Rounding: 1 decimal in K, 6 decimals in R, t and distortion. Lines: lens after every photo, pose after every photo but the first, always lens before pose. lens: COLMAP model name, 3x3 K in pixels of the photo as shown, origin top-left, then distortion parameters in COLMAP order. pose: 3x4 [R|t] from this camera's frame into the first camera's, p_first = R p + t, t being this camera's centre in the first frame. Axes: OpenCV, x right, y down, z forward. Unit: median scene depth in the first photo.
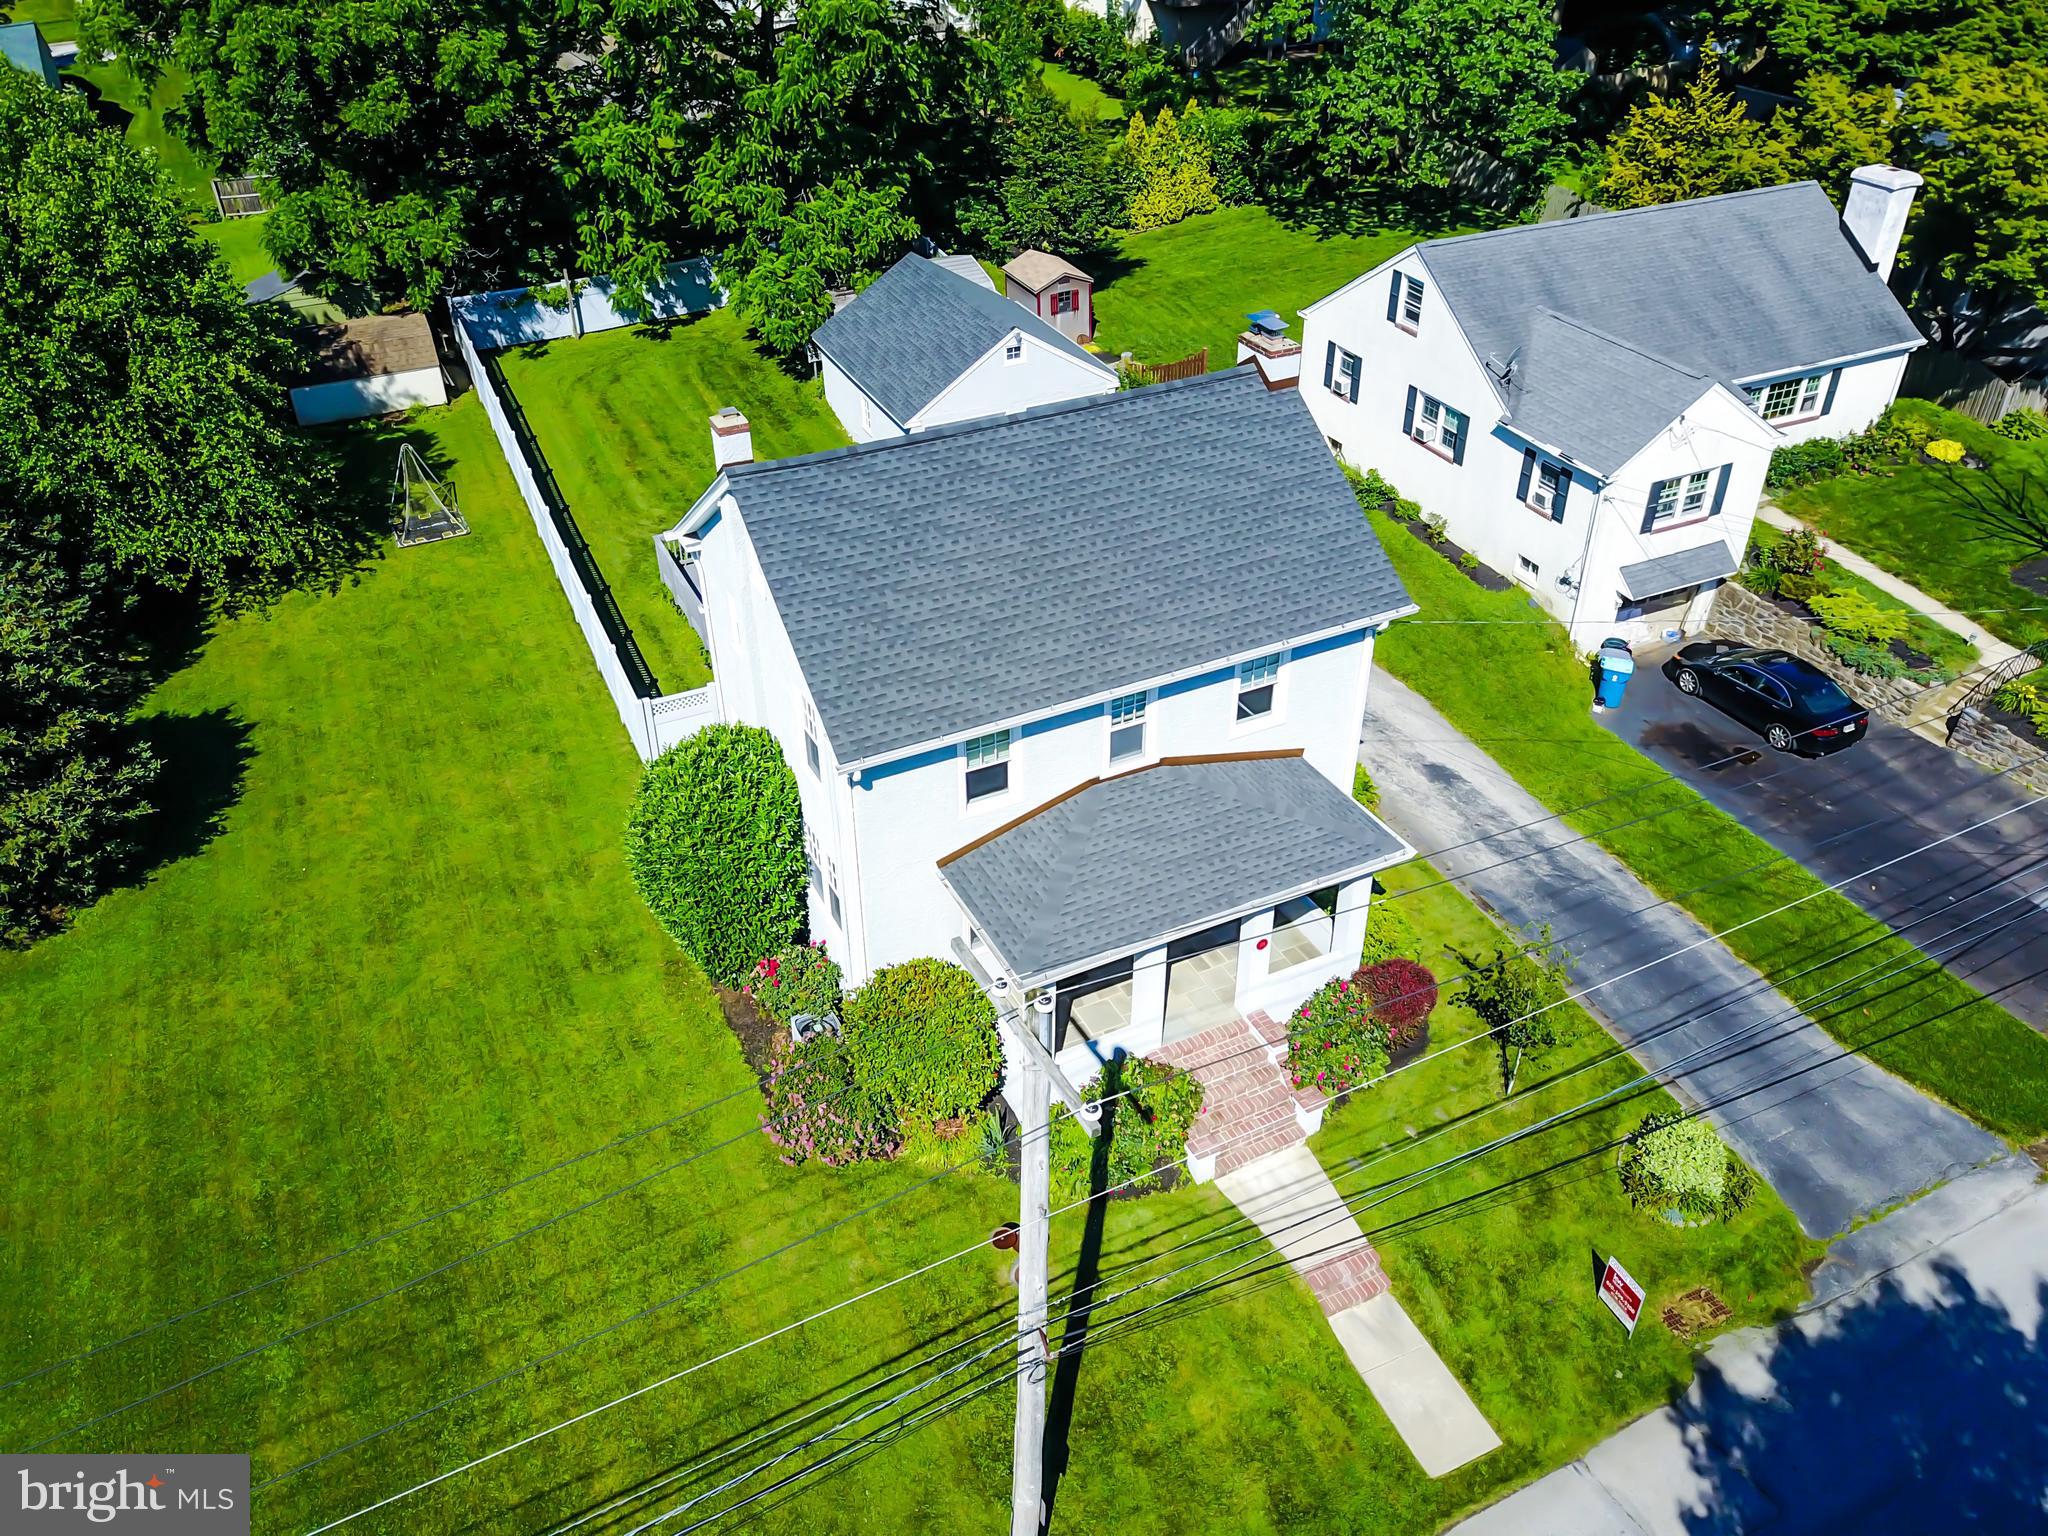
lens RADIAL K [[1534.3, 0, 1024.0], [0, 1534.3, 768.0], [0, 0, 1]] dist [0.004158, 0.006141]
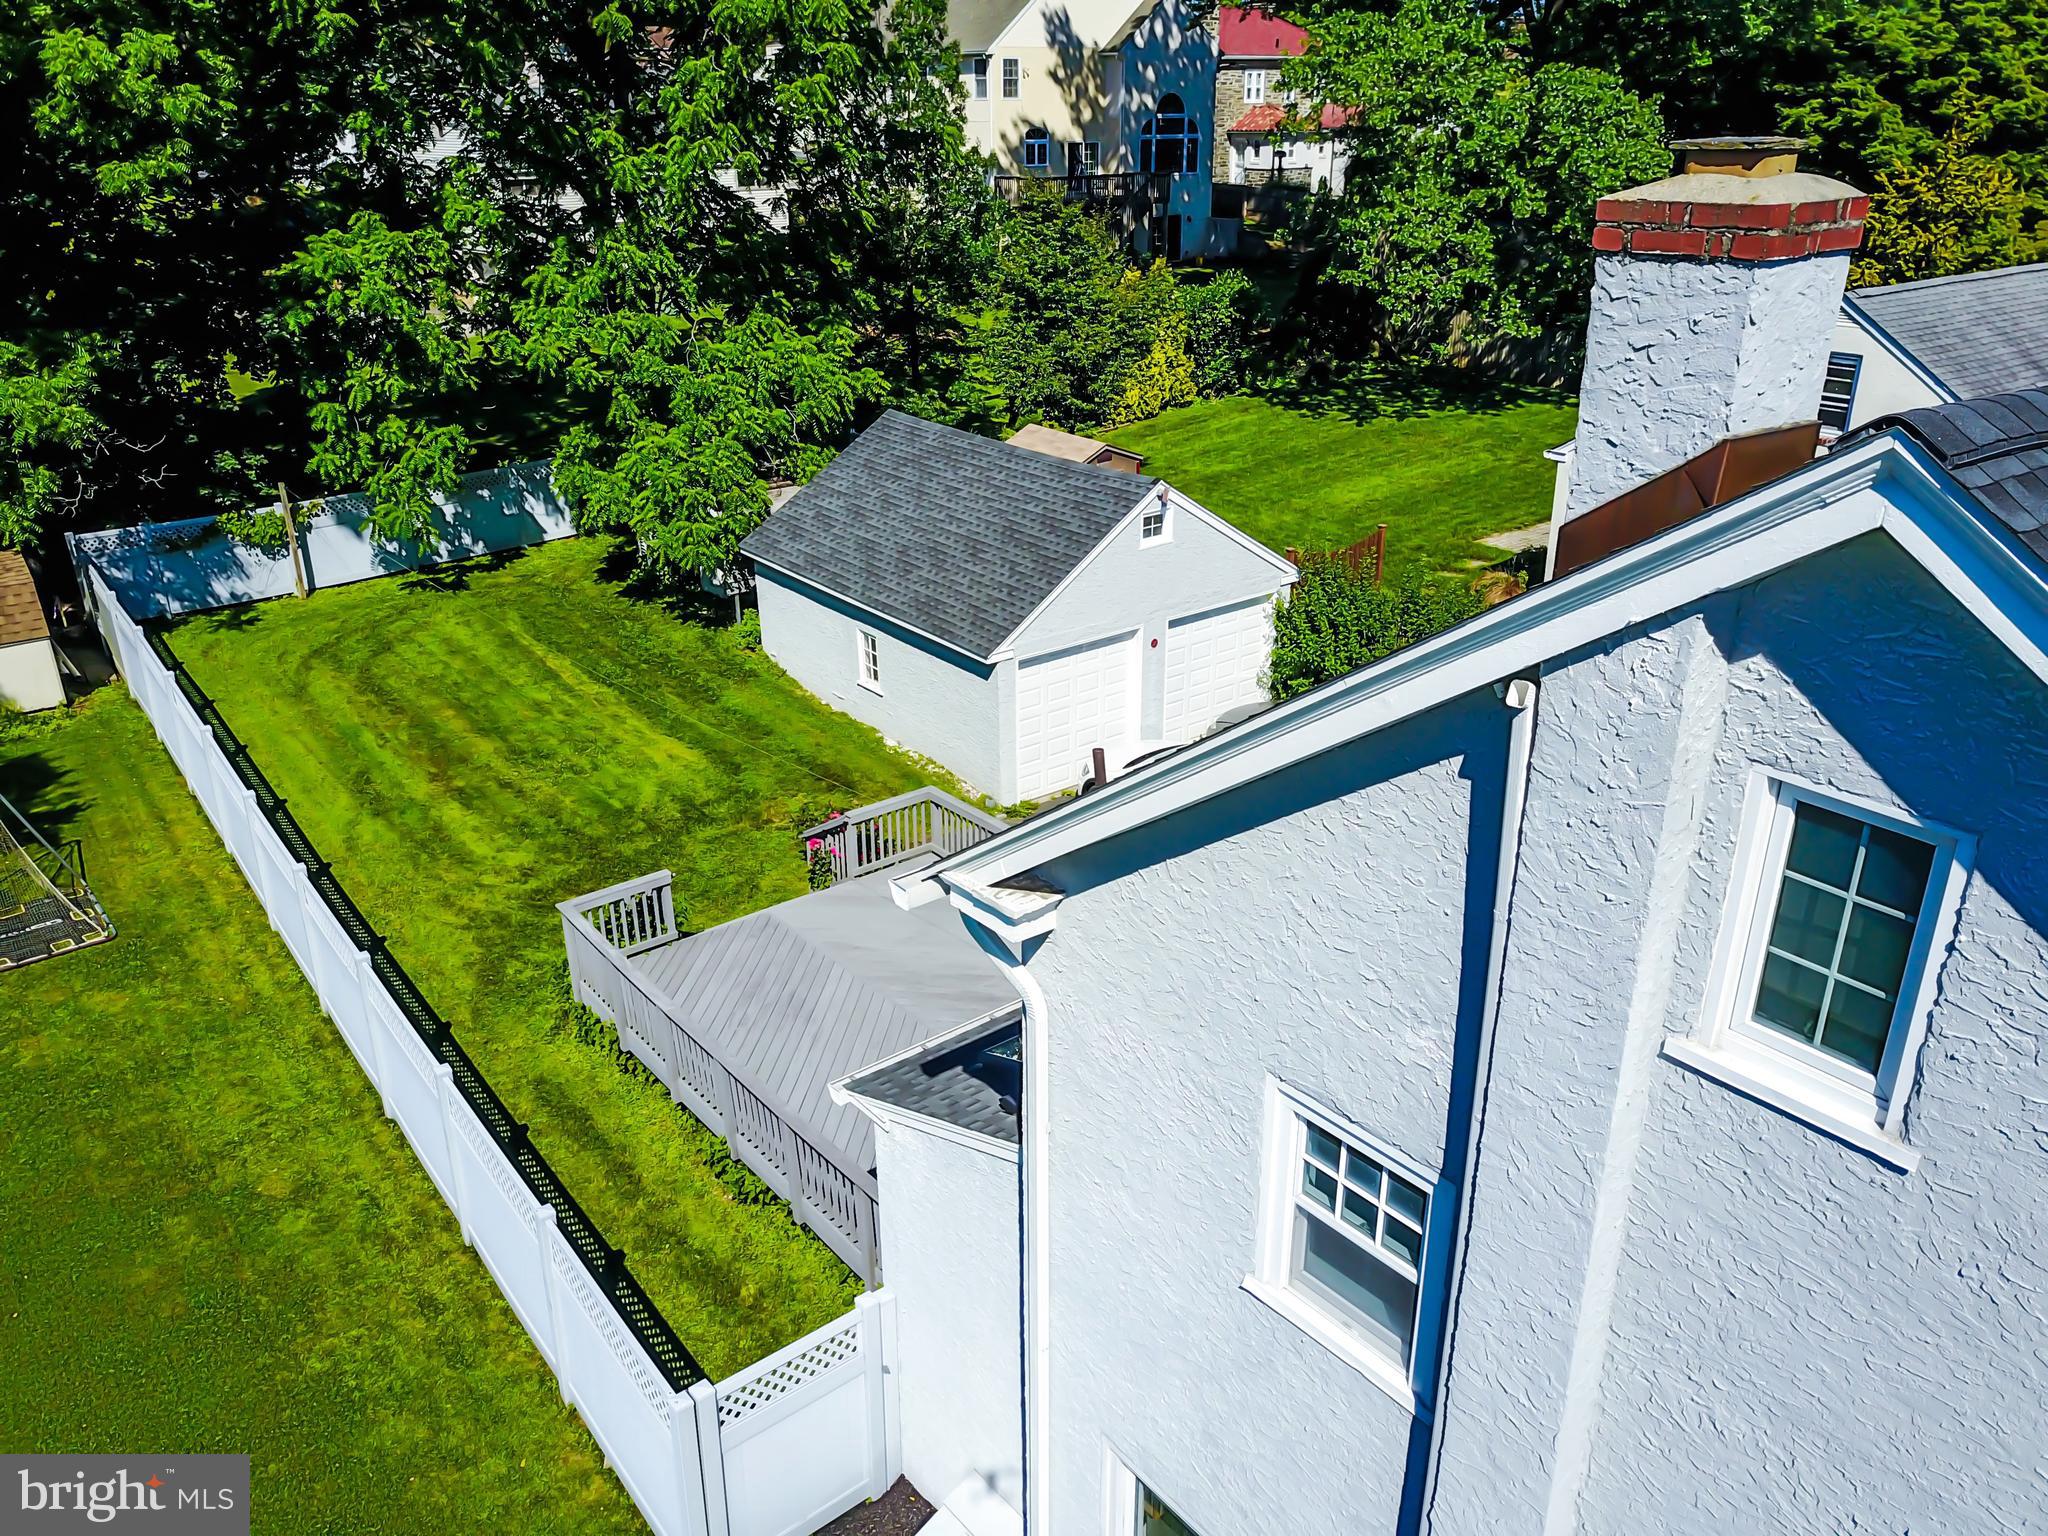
lens RADIAL K [[1570.8, 0, 1024.0], [0, 1570.8, 768.0], [0, 0, 1]] dist [0.022536, 0.006202]
pose [[0.979264, -0.080760, 0.185794, -0.145181], [0.116939, 0.974230, -0.192875, -0.064441], [-0.165430, 0.210603, 0.963473, 0.395526]]
